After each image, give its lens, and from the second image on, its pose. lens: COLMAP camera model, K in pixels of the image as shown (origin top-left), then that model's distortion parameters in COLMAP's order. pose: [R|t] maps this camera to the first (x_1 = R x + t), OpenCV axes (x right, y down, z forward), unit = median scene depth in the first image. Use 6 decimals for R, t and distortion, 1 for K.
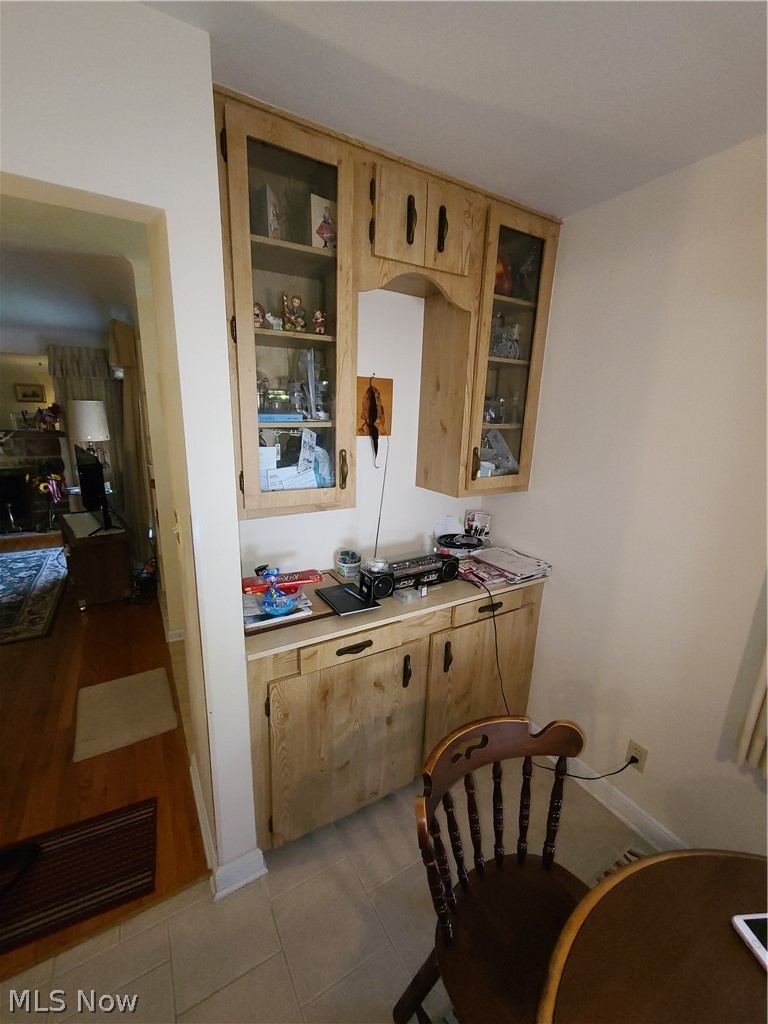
lens RADIAL K [[419.7, 0, 381.1], [0, 419.7, 512.8], [0, 0, 1]] dist [0.001092, -0.000514]
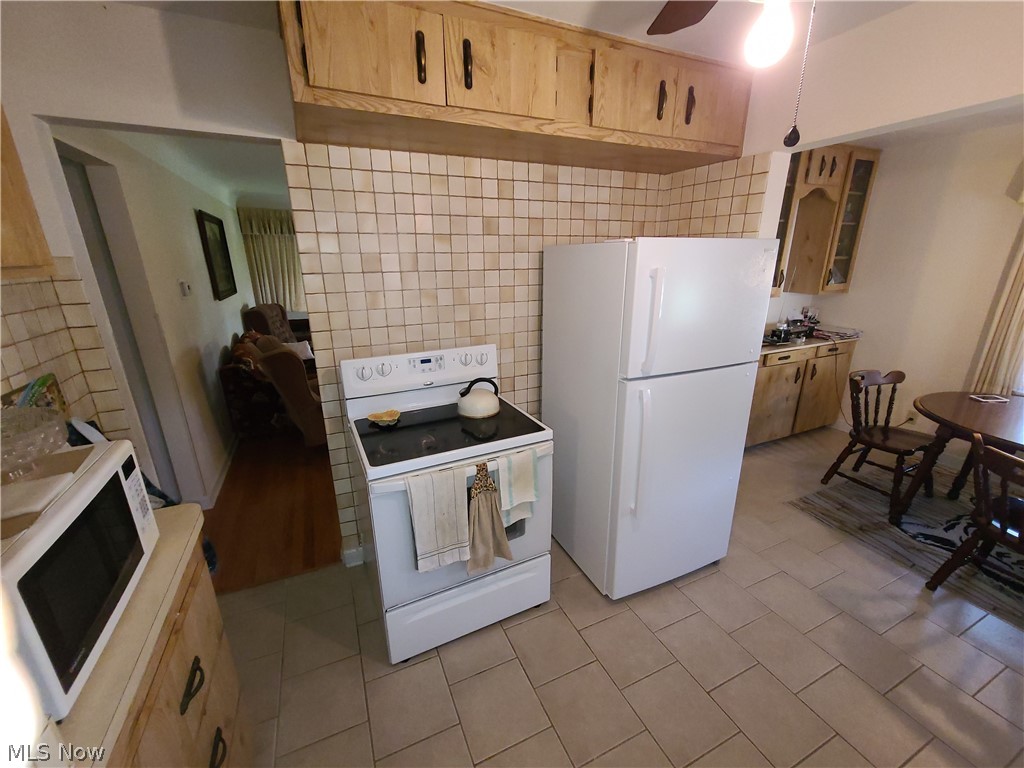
lens RADIAL K [[419.7, 0, 516.2], [0, 419.7, 387.8], [0, 0, 1]] dist [0.001092, -0.000514]
pose [[0.994032, -0.007008, -0.108865, -1.117269], [0.013743, 0.998029, 0.061237, 0.286683], [0.108221, -0.062367, 0.992169, -1.266185]]
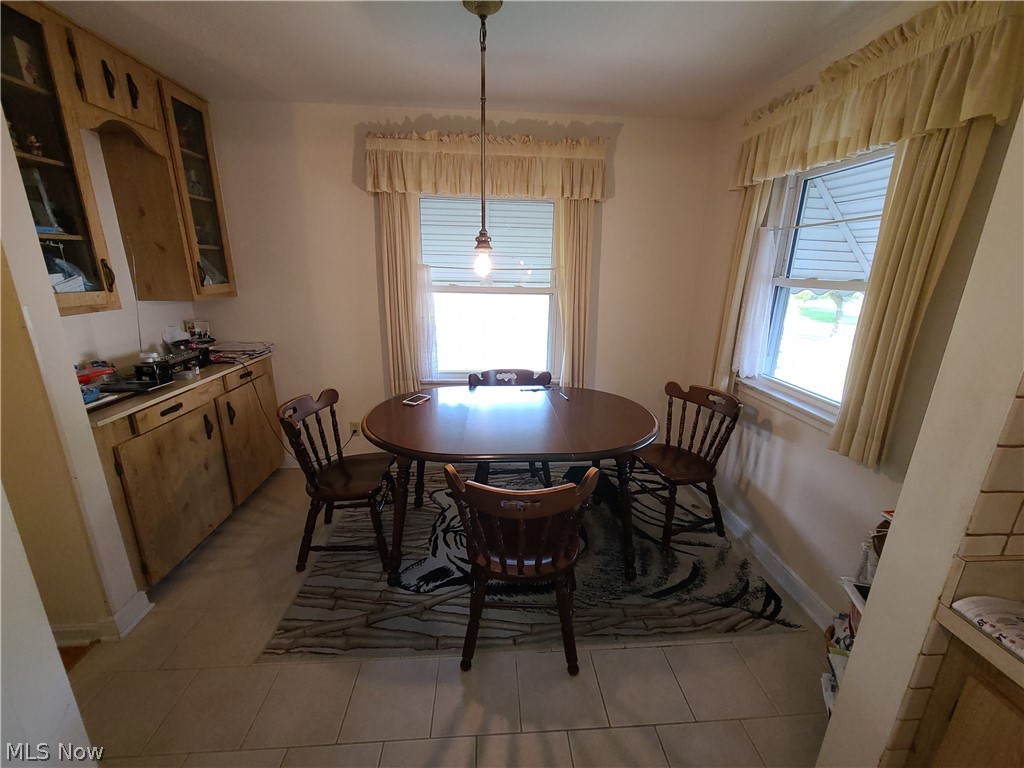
lens RADIAL K [[419.7, 0, 516.2], [0, 419.7, 388.5], [0, 0, 1]] dist [0.001092, -0.000514]
pose [[0.447241, -0.270772, 0.852442, -0.616521], [0.214373, 0.957746, 0.191748, 0.209153], [-0.868343, 0.096983, 0.486389, -0.546429]]
